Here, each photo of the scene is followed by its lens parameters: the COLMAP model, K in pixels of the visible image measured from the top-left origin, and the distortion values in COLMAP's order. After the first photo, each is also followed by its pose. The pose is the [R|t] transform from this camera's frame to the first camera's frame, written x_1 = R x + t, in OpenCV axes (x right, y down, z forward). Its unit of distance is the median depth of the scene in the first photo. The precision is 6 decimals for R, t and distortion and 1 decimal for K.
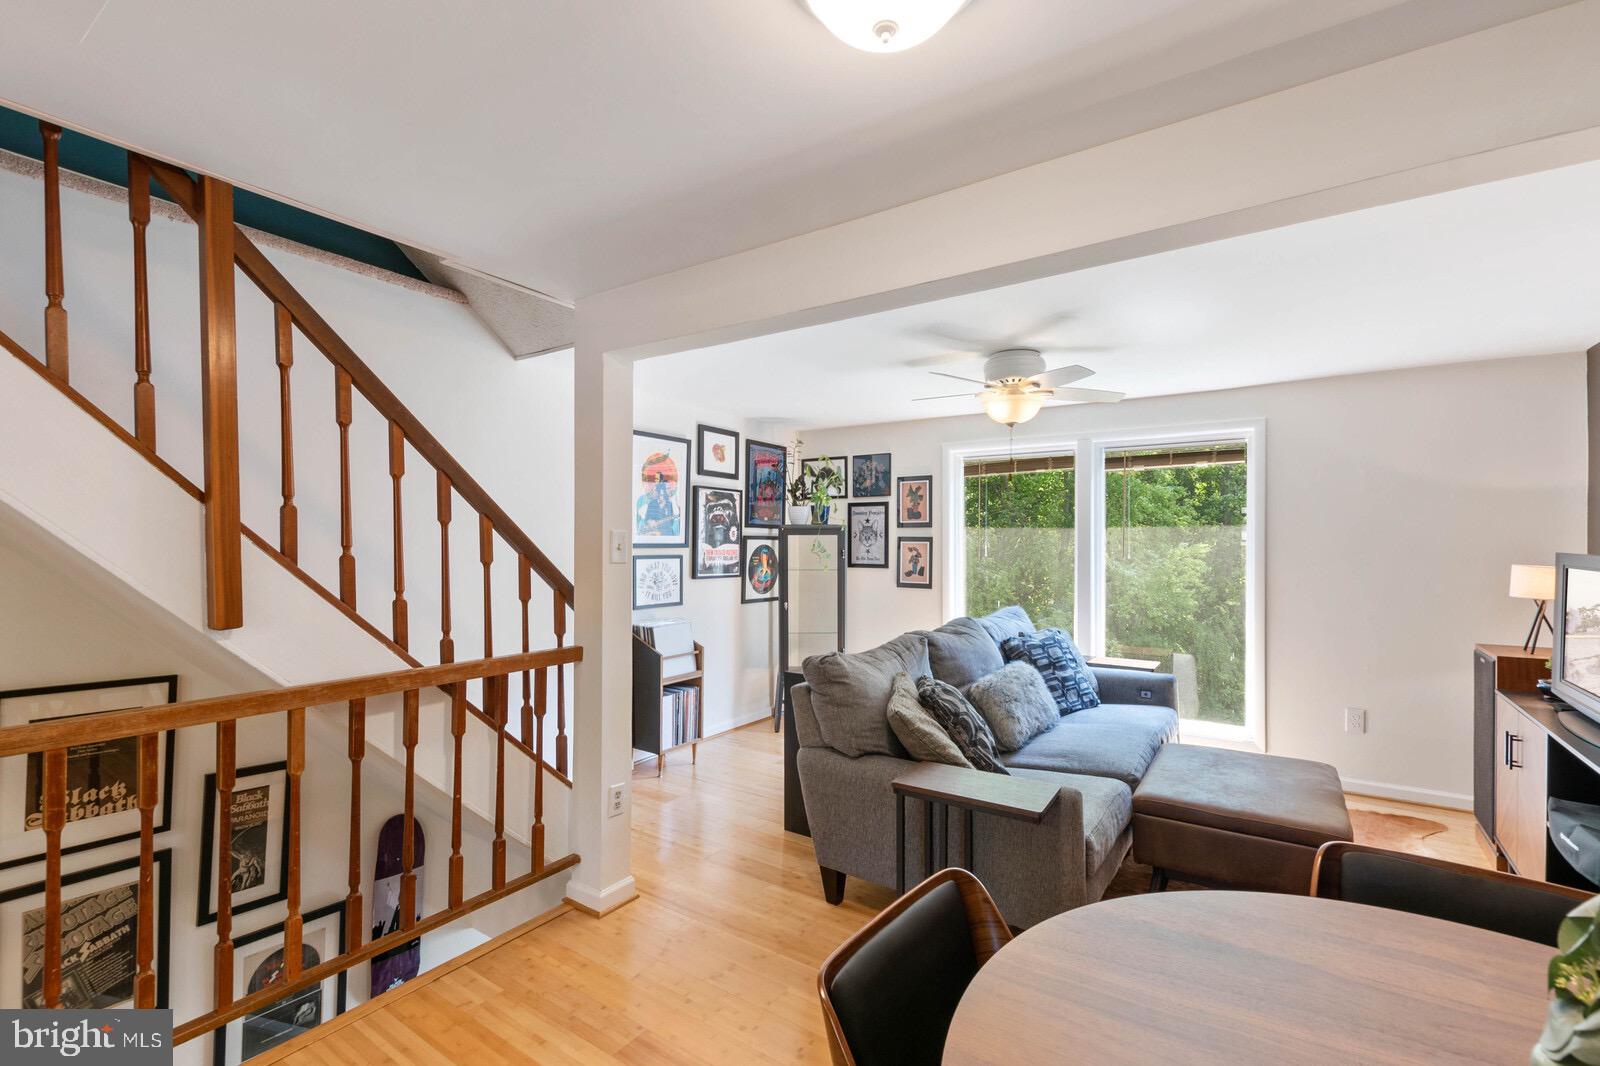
lens RADIAL K [[696.8, 0, 803.1], [0, 696.8, 542.5], [0, 0, 1]] dist [0.003959, -0.003229]
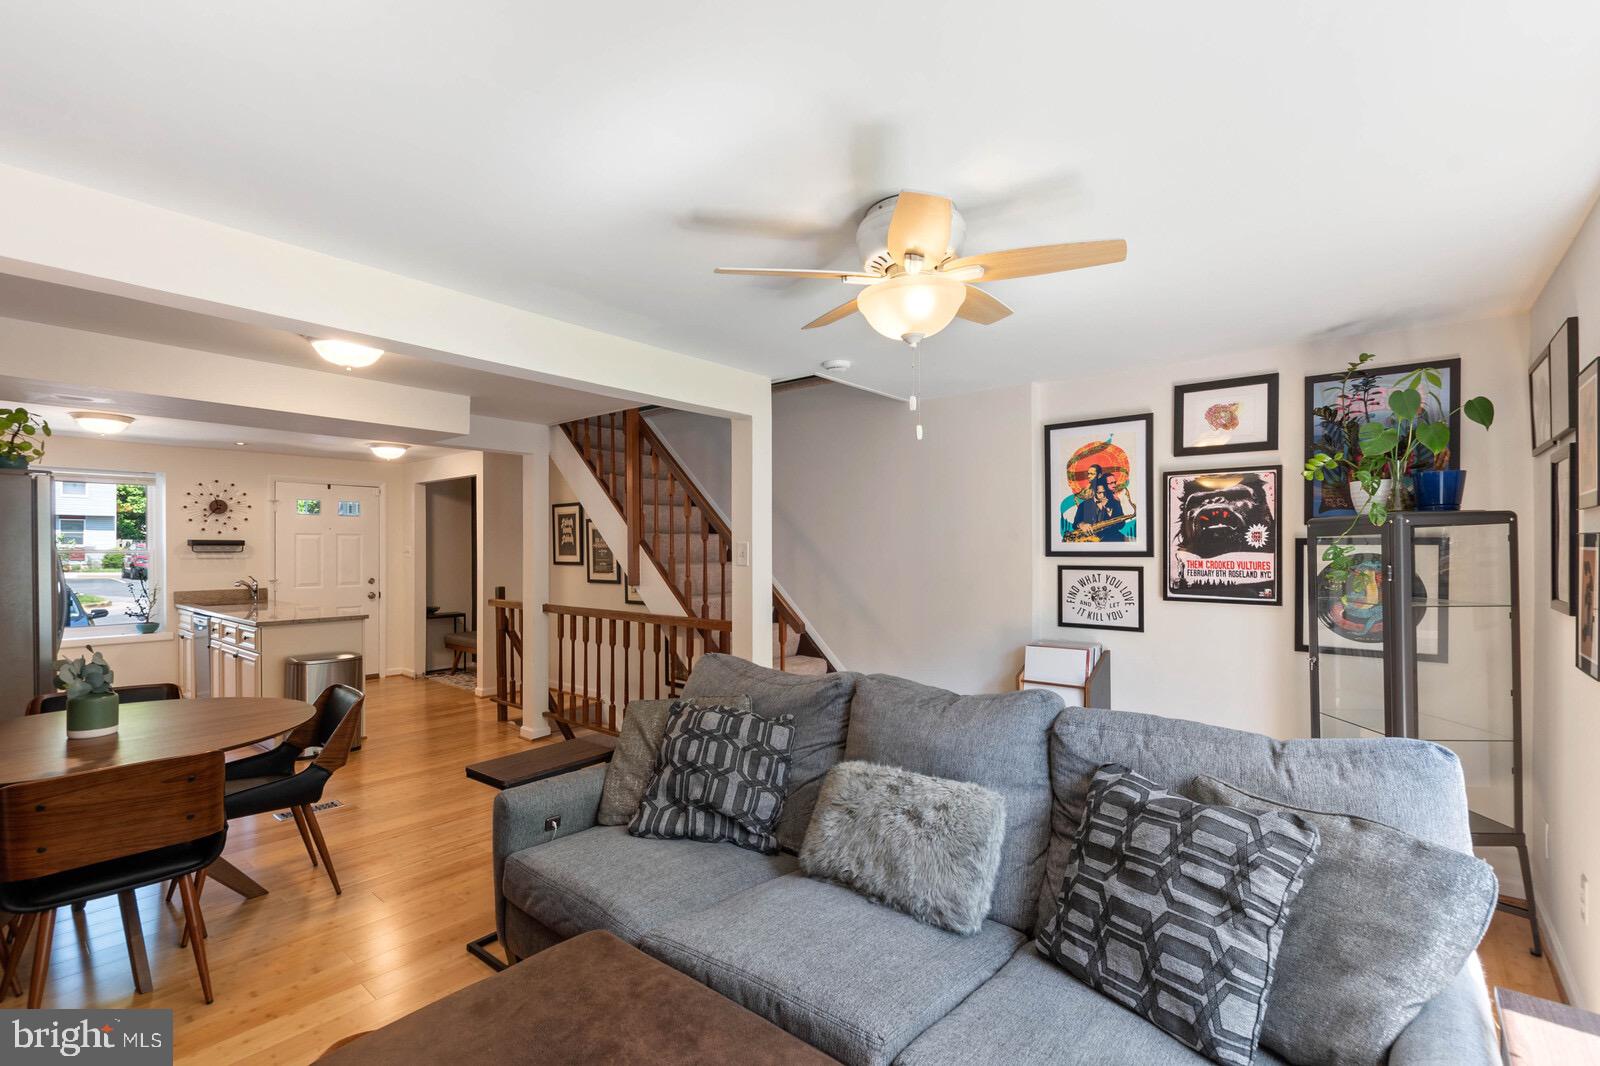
lens RADIAL K [[696.8, 0, 800.2], [0, 696.8, 542.9], [0, 0, 1]] dist [0.003959, -0.003229]
pose [[-0.088152, -0.015050, -0.995993, 0.623542], [-0.000822, 0.999887, -0.015036, 0.003862], [0.996107, -0.000507, -0.088155, 0.696812]]
